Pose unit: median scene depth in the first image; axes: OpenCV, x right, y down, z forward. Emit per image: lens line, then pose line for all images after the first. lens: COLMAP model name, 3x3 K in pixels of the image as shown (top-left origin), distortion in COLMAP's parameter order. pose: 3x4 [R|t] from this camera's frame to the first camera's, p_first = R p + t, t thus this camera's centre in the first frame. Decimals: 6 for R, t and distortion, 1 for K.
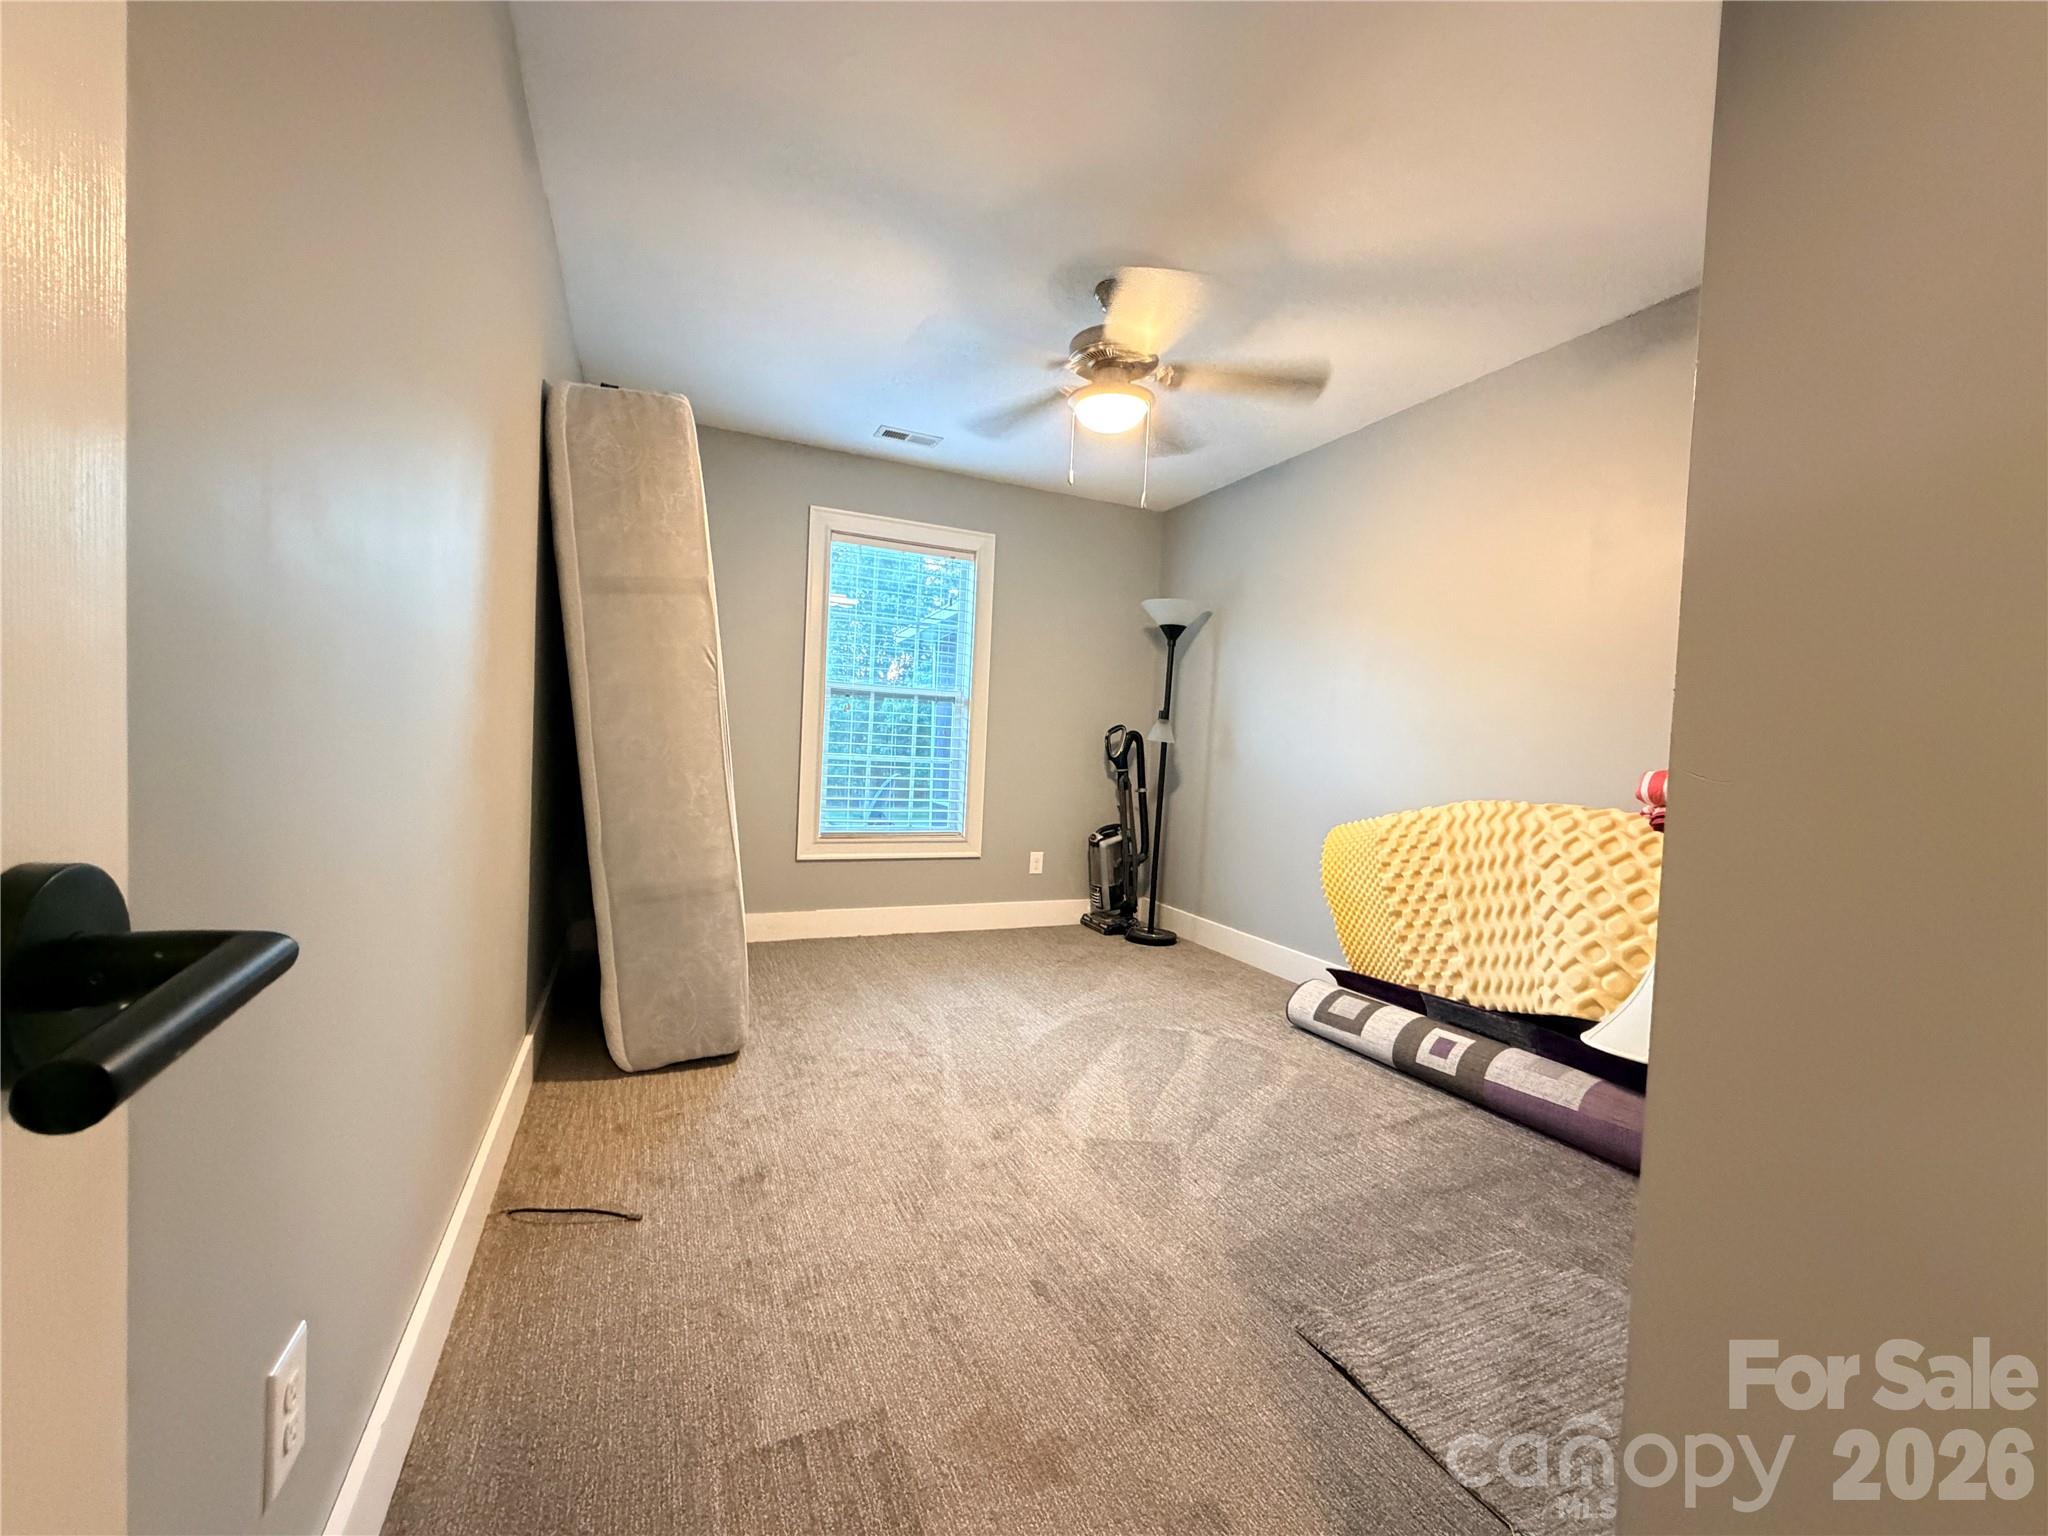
lens RADIAL K [[816.8, 0, 1016.4], [0, 816.8, 767.9], [0, 0, 1]] dist [-0.000653, 0.000086]
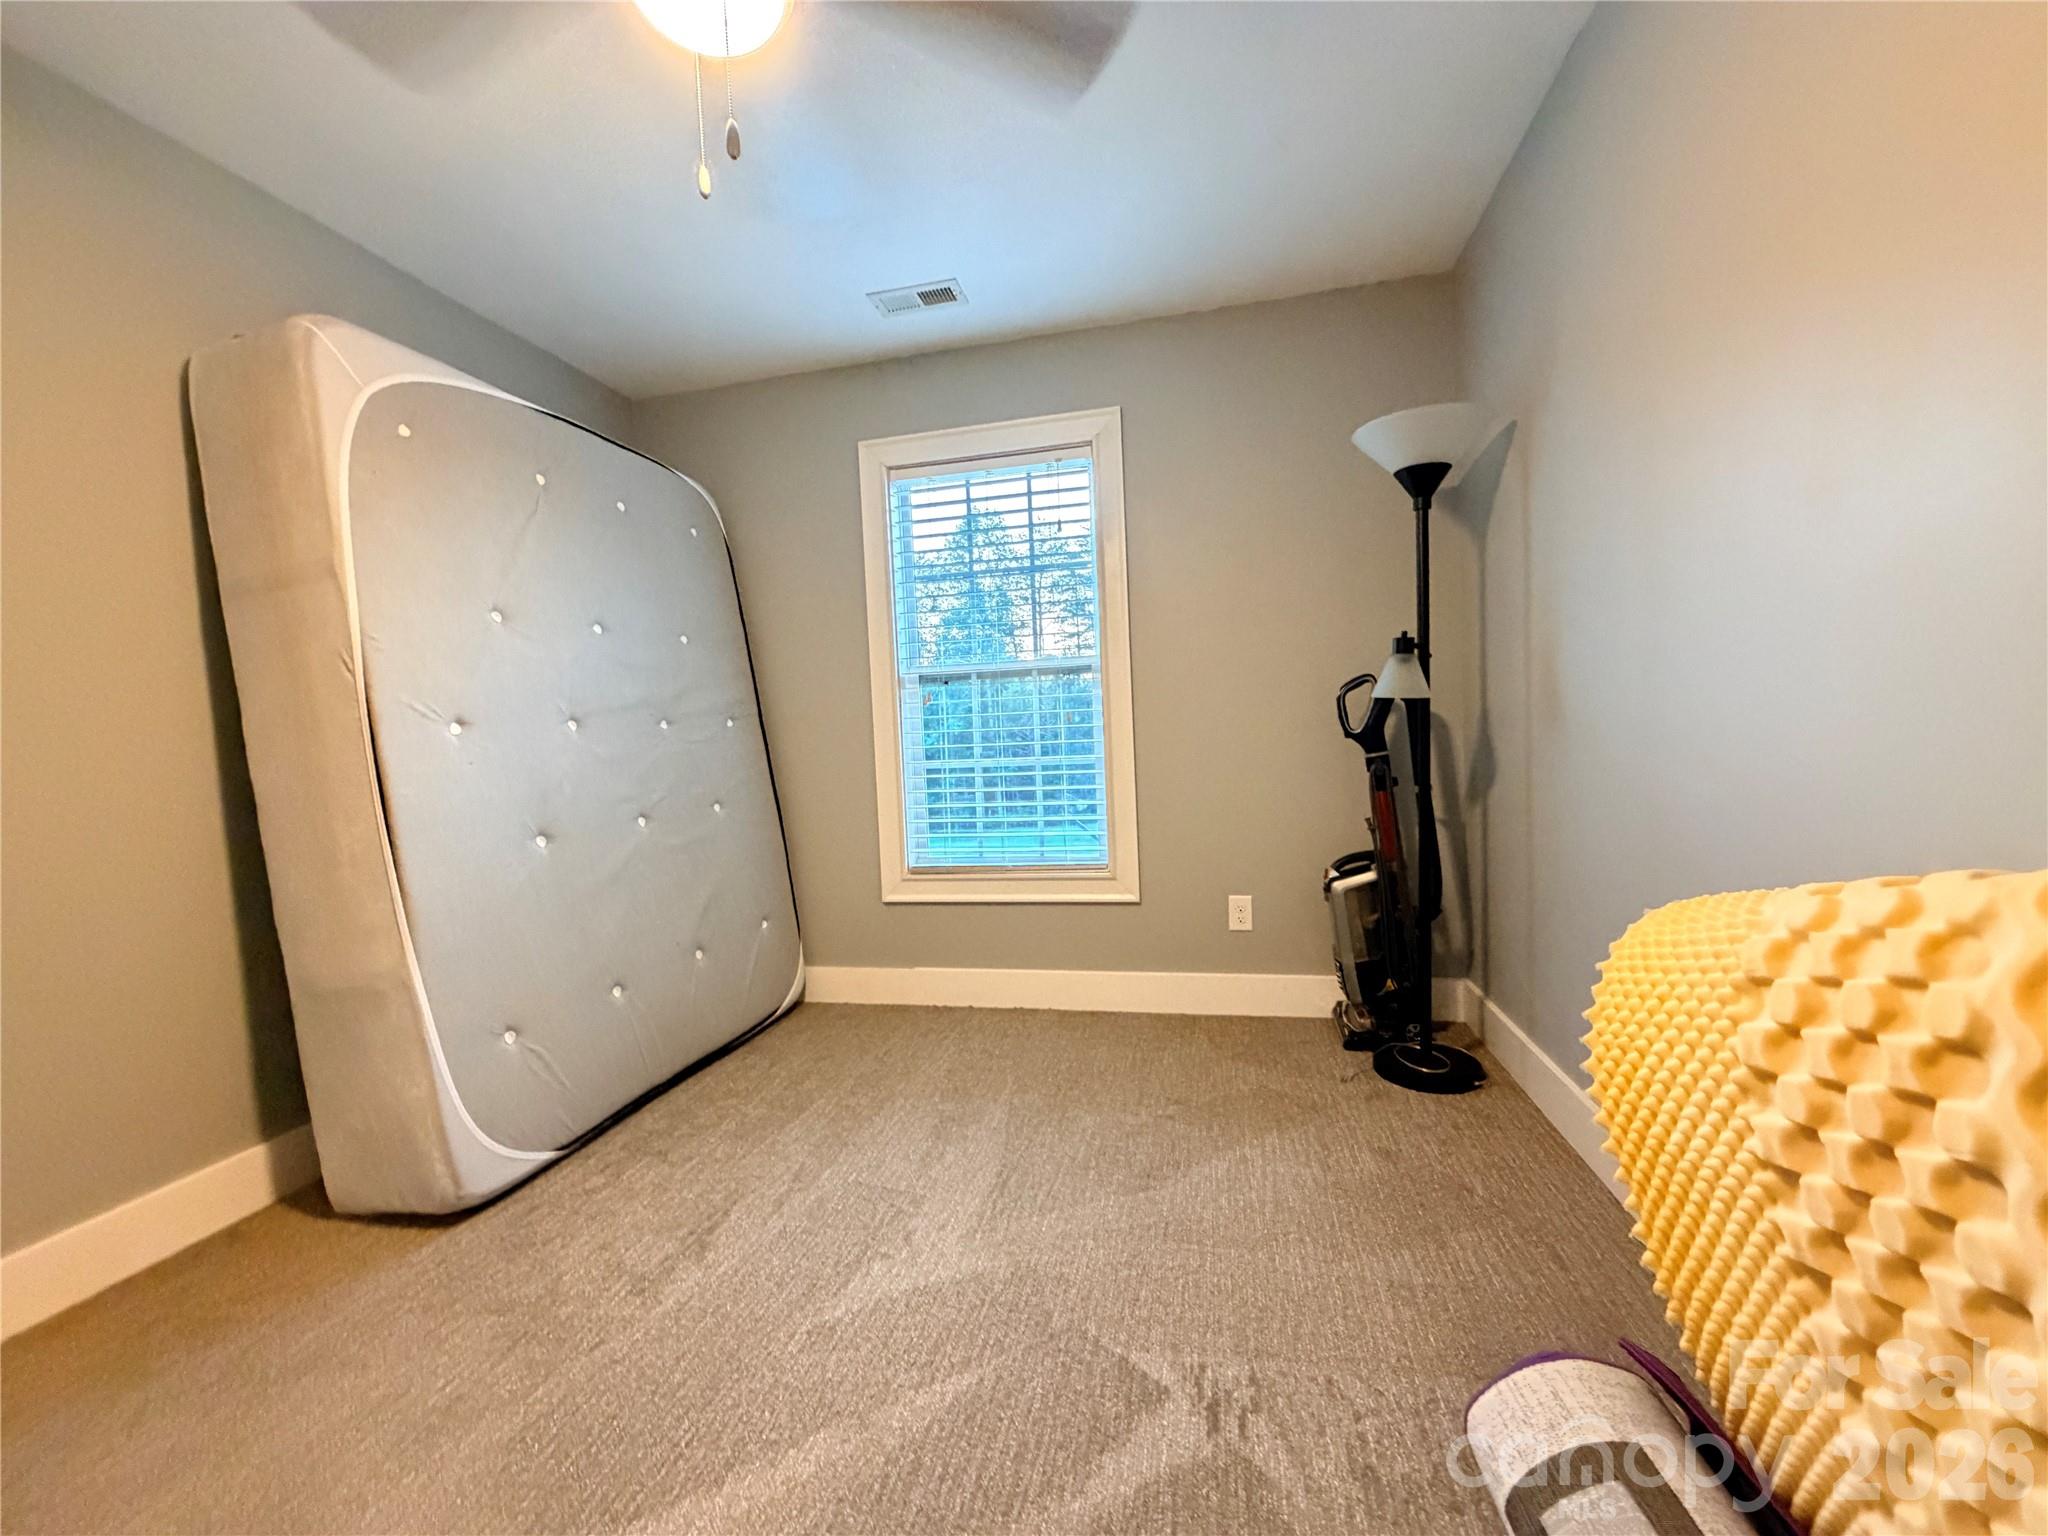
lens RADIAL K [[816.8, 0, 1016.4], [0, 816.8, 767.9], [0, 0, 1]] dist [-0.000653, 0.000086]
pose [[0.797100, -0.058350, -0.601022, 0.304771], [0.065891, 0.997782, -0.009481, 0.001086], [0.600242, -0.032045, 0.799176, 0.456613]]
